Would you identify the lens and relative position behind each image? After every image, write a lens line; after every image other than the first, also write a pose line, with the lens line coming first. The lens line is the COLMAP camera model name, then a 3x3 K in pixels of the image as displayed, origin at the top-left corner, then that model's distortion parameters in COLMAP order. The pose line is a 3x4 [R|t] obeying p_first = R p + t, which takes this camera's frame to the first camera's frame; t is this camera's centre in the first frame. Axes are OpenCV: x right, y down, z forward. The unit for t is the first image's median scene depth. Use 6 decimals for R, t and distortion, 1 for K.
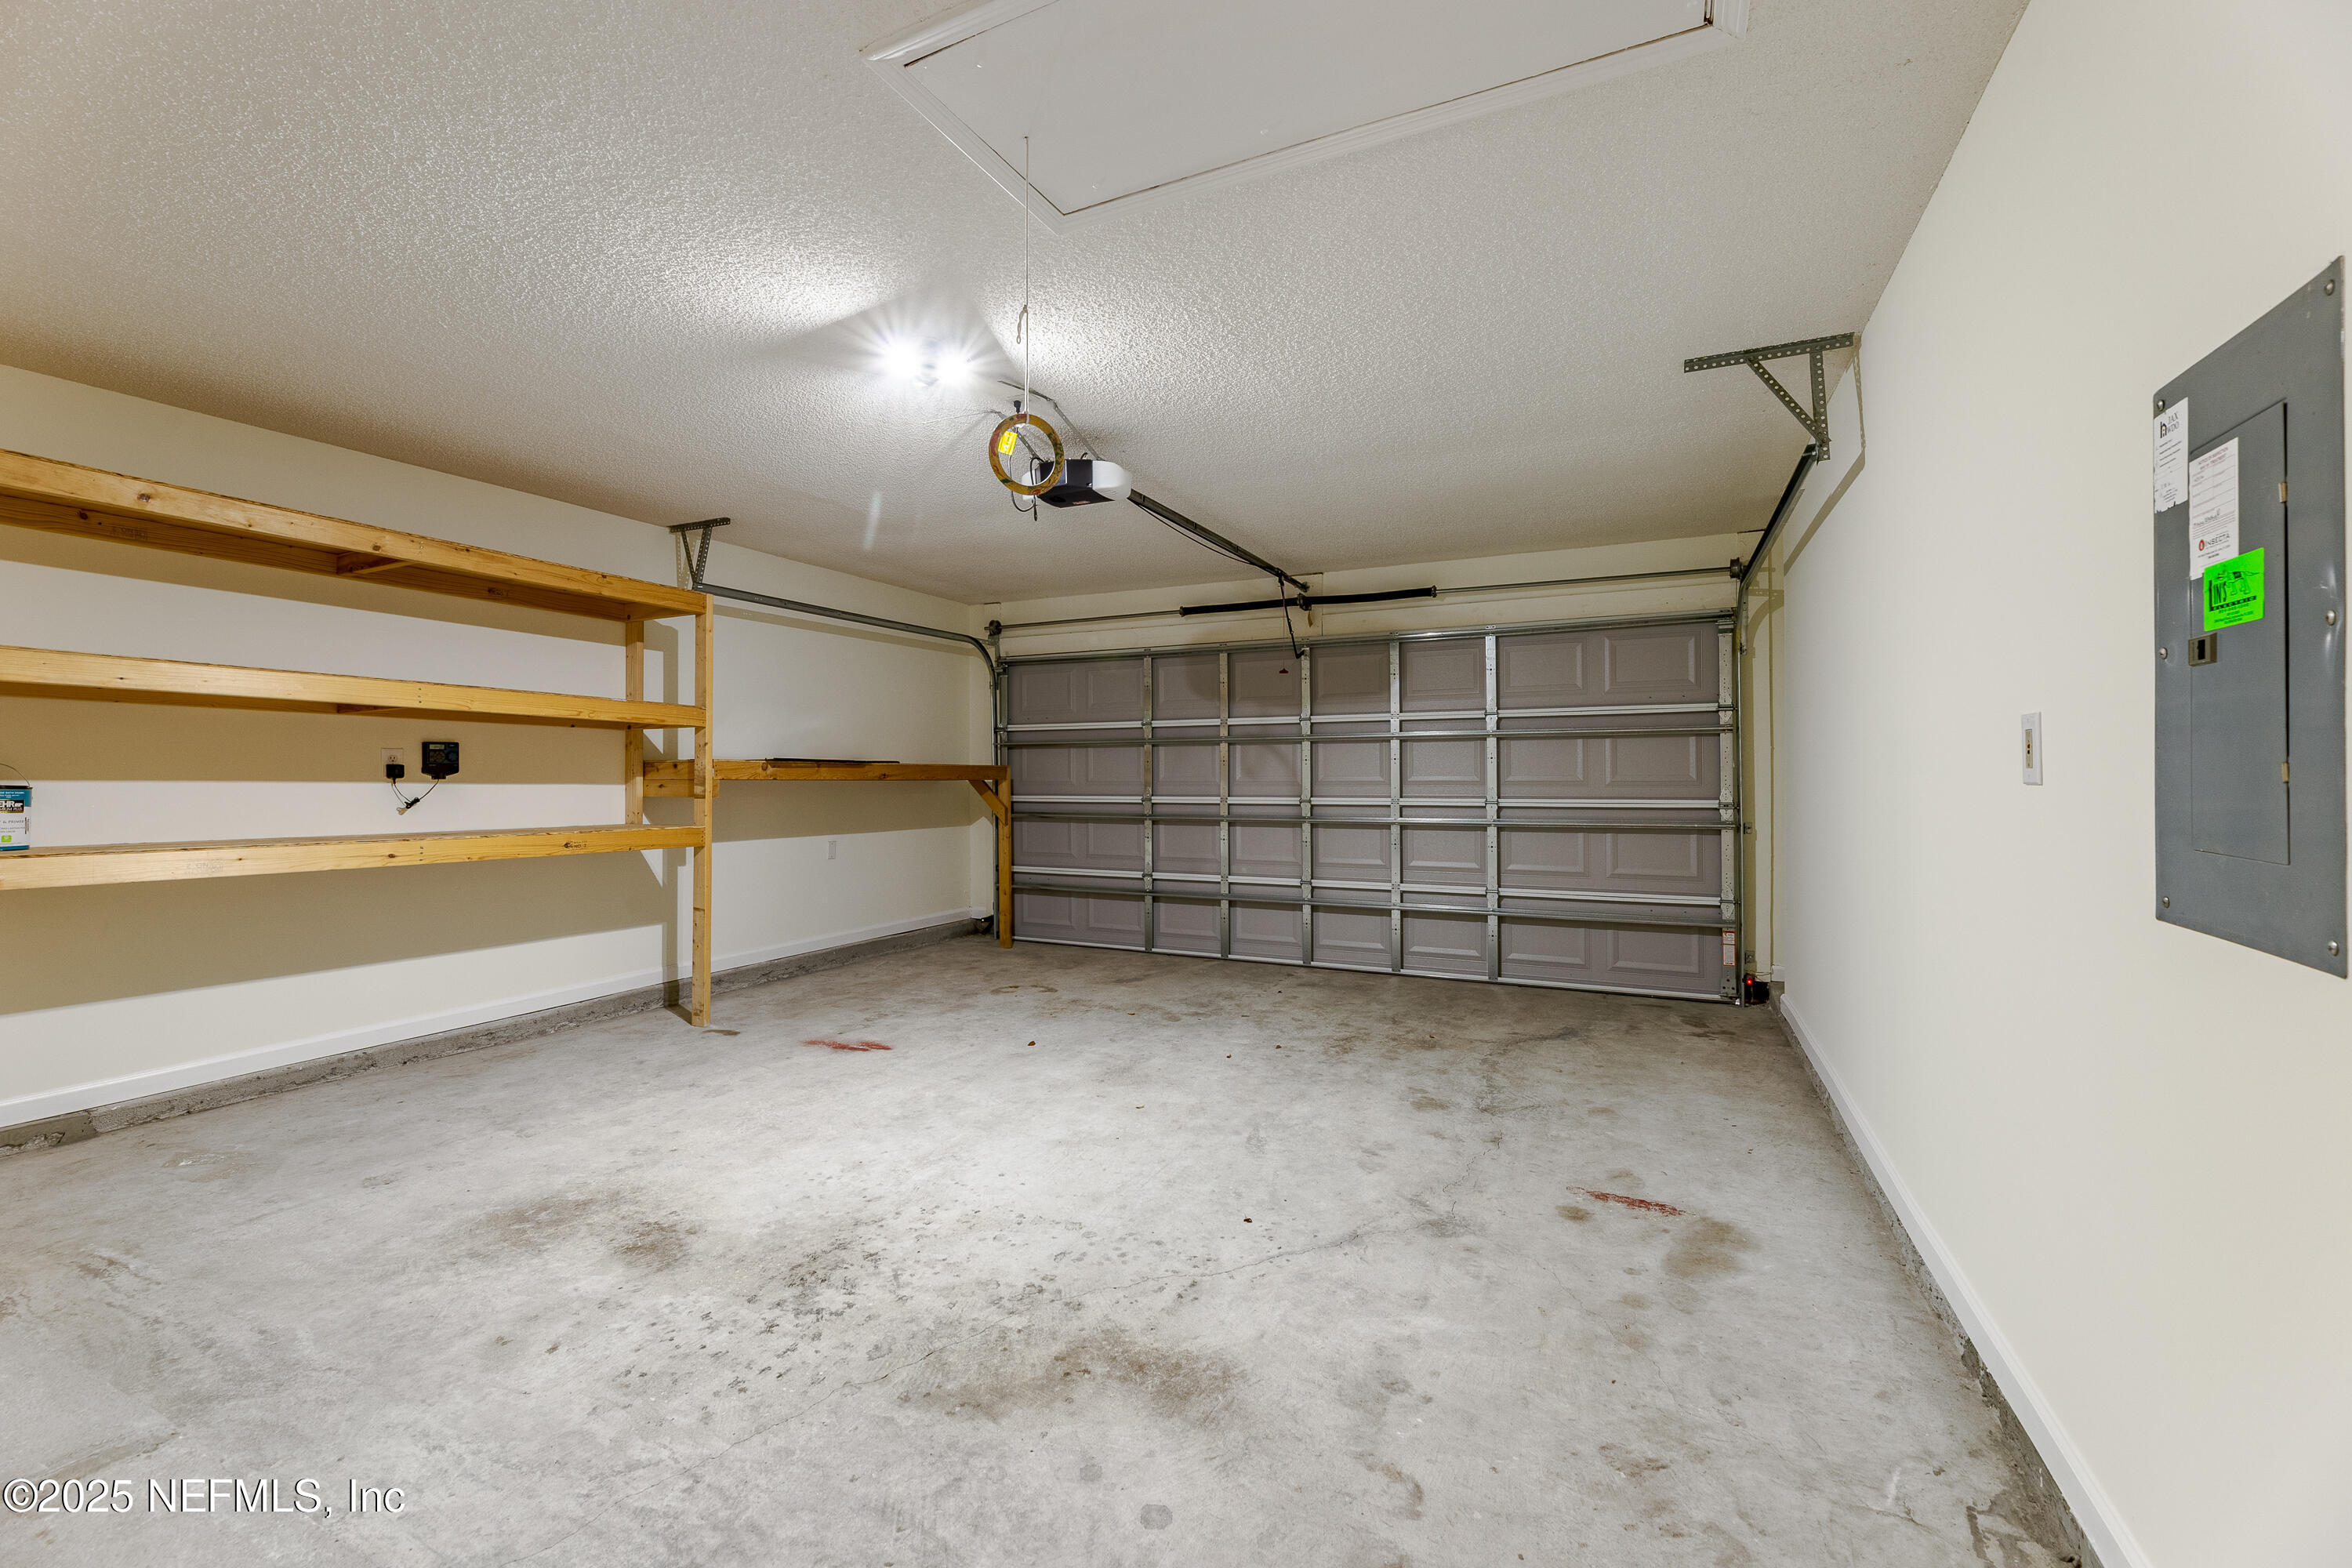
lens RADIAL K [[980.1, 0, 1173.0], [0, 980.1, 771.7], [0, 0, 1]] dist [-0.004395, 0.000032]
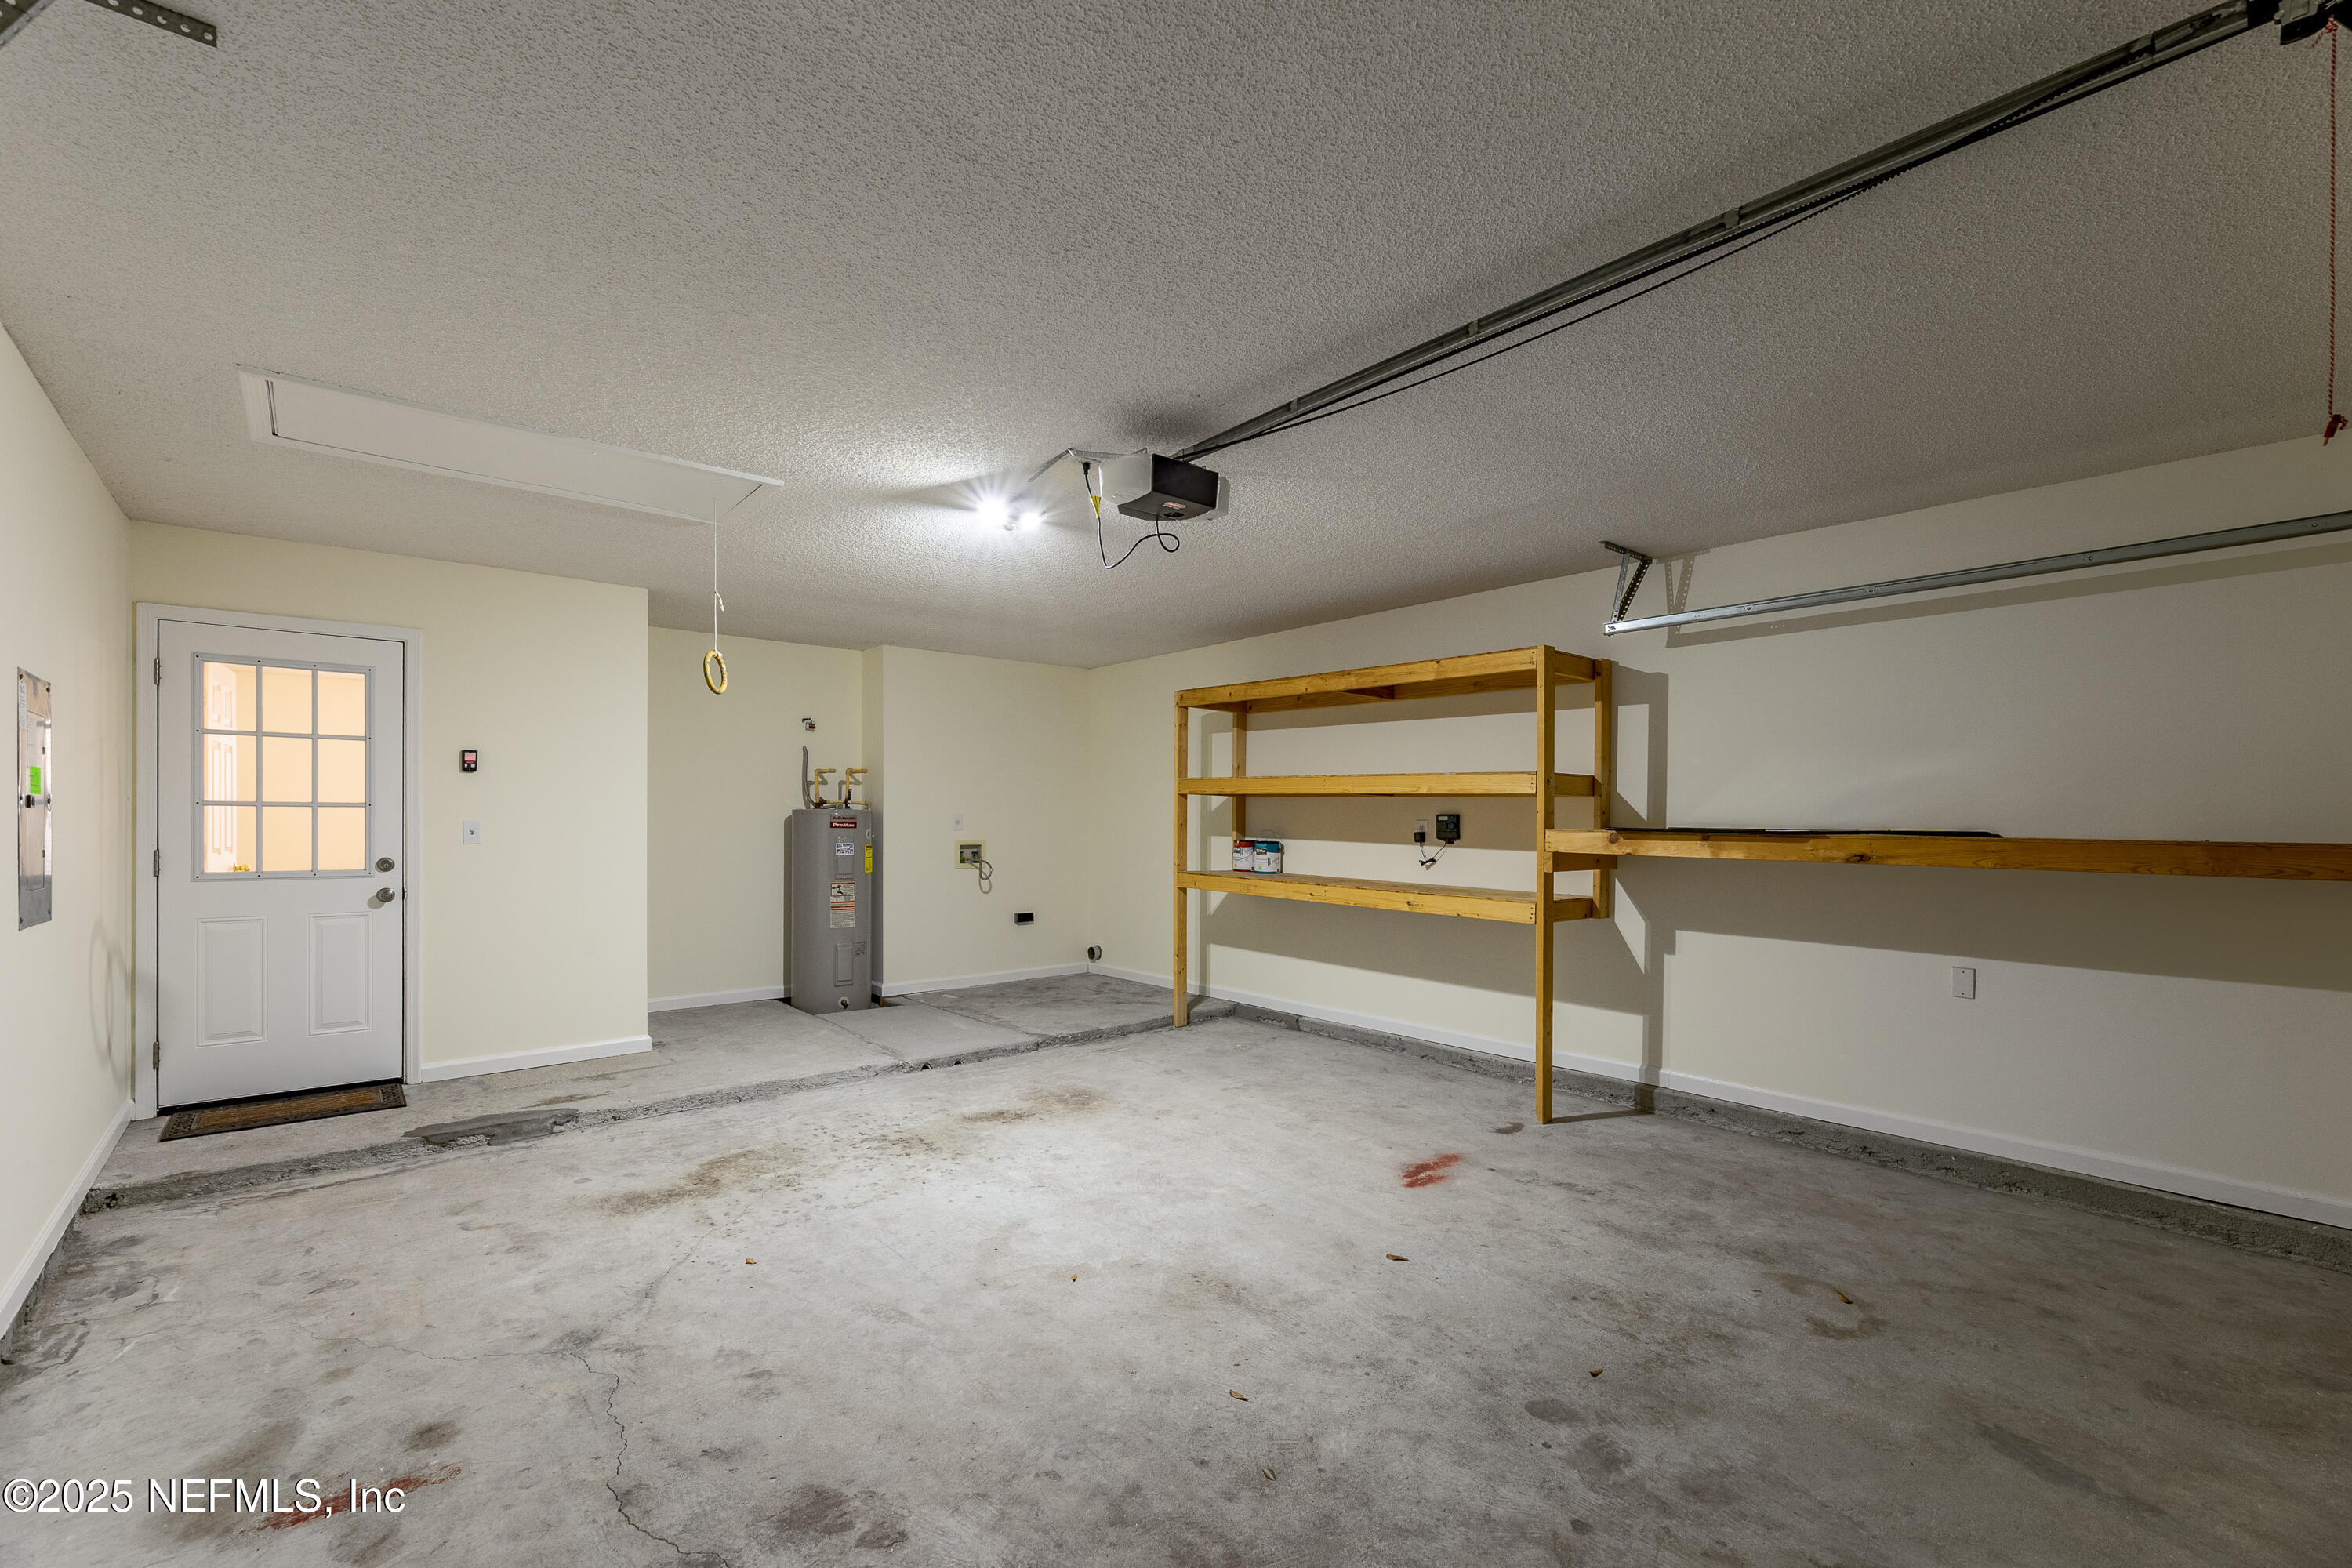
lens RADIAL K [[980.1, 0, 1144.2], [0, 980.1, 823.3], [0, 0, 1]] dist [-0.004395, 0.000032]
pose [[-0.409213, 0.004100, -0.912430, 0.828260], [-0.003697, 0.999974, 0.006152, -0.037575], [0.912431, 0.005891, -0.409187, 1.713290]]
